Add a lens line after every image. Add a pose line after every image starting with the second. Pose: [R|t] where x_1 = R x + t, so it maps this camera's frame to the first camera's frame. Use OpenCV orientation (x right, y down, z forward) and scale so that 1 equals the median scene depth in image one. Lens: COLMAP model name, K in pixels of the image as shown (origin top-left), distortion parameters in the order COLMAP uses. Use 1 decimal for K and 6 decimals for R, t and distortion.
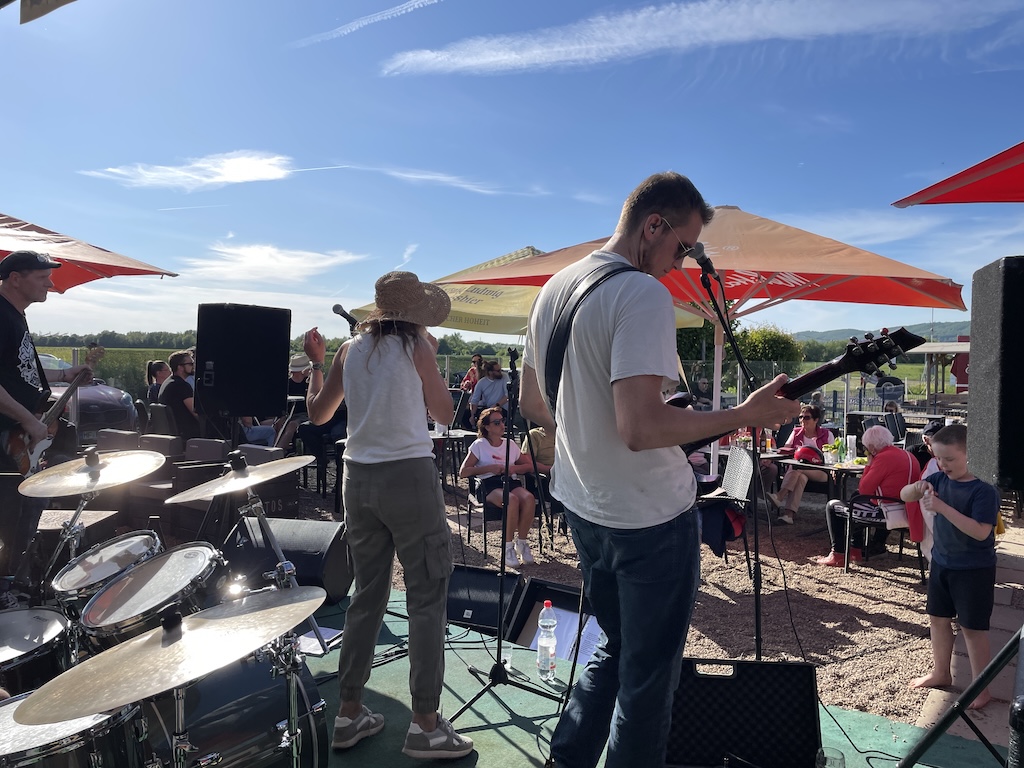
lens RADIAL K [[766.1, 0, 508.6], [0, 766.1, 362.4], [0, 0, 1]] dist [0.092756, -0.120348]
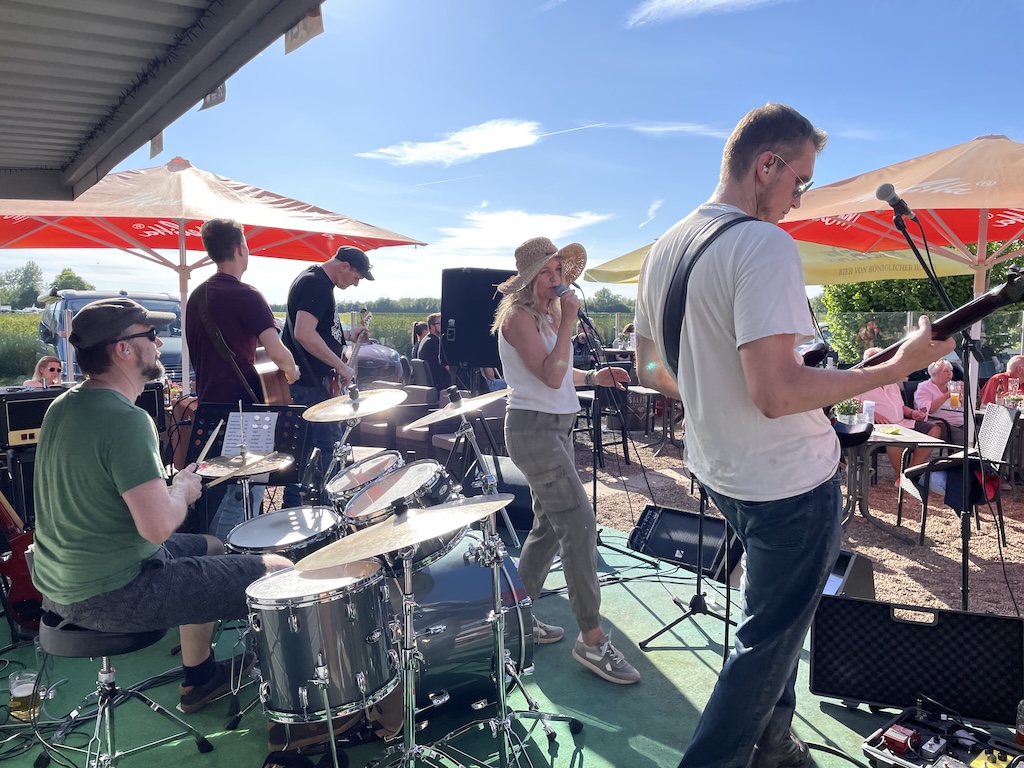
lens RADIAL K [[766.1, 0, 508.6], [0, 766.1, 362.4], [0, 0, 1]] dist [0.092756, -0.120348]
pose [[0.951106, 0.001321, -0.308861, 0.078873], [0.014929, 0.998626, 0.050241, 0.012817], [0.308503, -0.052396, 0.949779, -0.091733]]
